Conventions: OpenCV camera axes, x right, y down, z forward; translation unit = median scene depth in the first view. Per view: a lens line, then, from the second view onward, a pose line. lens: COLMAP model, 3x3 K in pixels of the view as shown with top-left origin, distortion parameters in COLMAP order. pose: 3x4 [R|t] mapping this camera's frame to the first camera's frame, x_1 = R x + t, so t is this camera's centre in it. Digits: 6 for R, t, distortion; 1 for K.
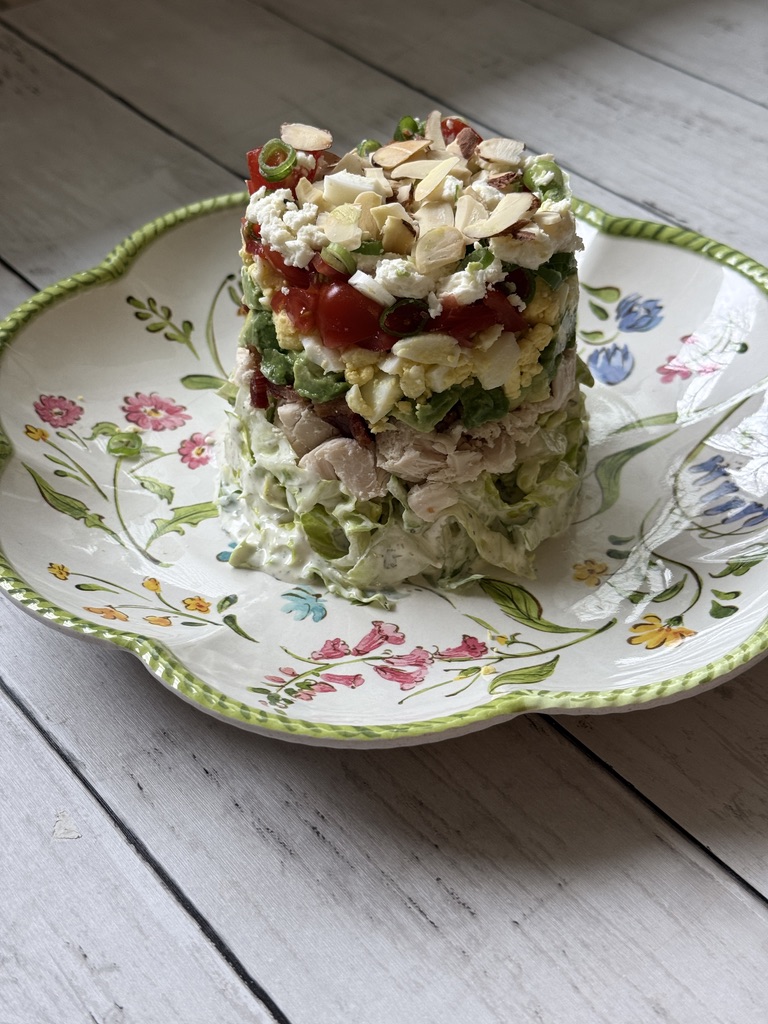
lens RADIAL K [[1413.7, 0, 384.0], [0, 1413.7, 512.0], [0, 0, 1]] dist [0.013389, 0.021642]
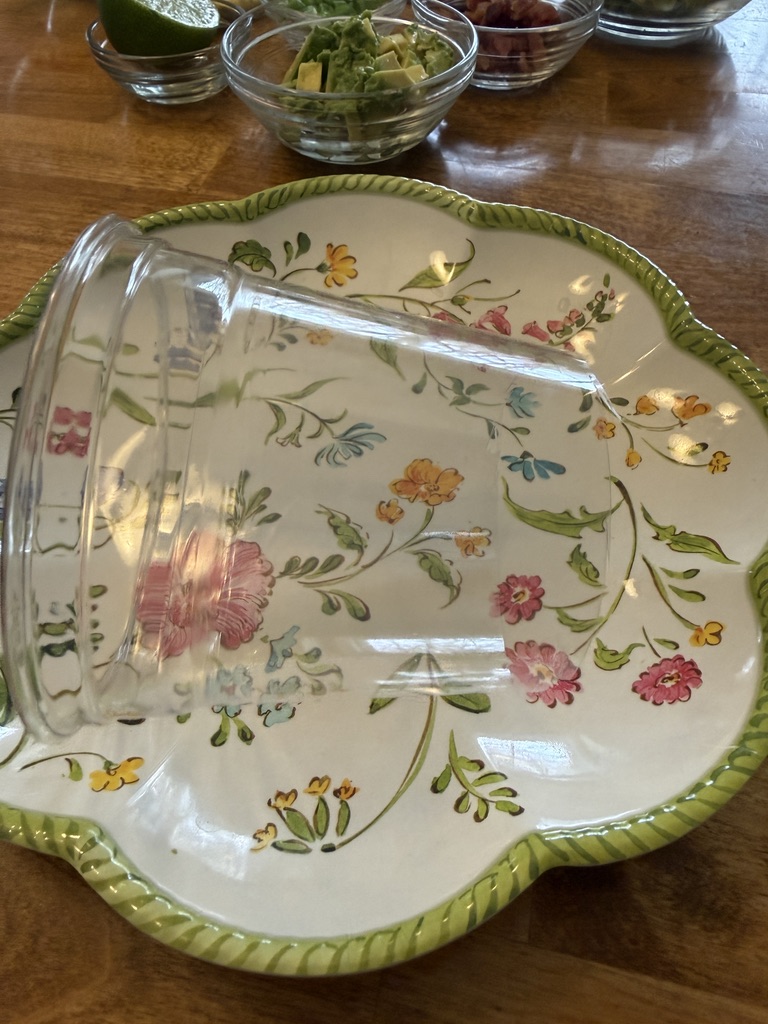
lens RADIAL K [[720.5, 0, 384.0], [0, 720.5, 512.0], [0, 0, 1]] dist [-0.002765, -0.000313]
pose [[-0.825156, -0.443473, 0.349928, -0.204822], [0.390243, 0.000387, 0.920712, -0.529674], [-0.408446, 0.896288, 0.172743, 0.942209]]
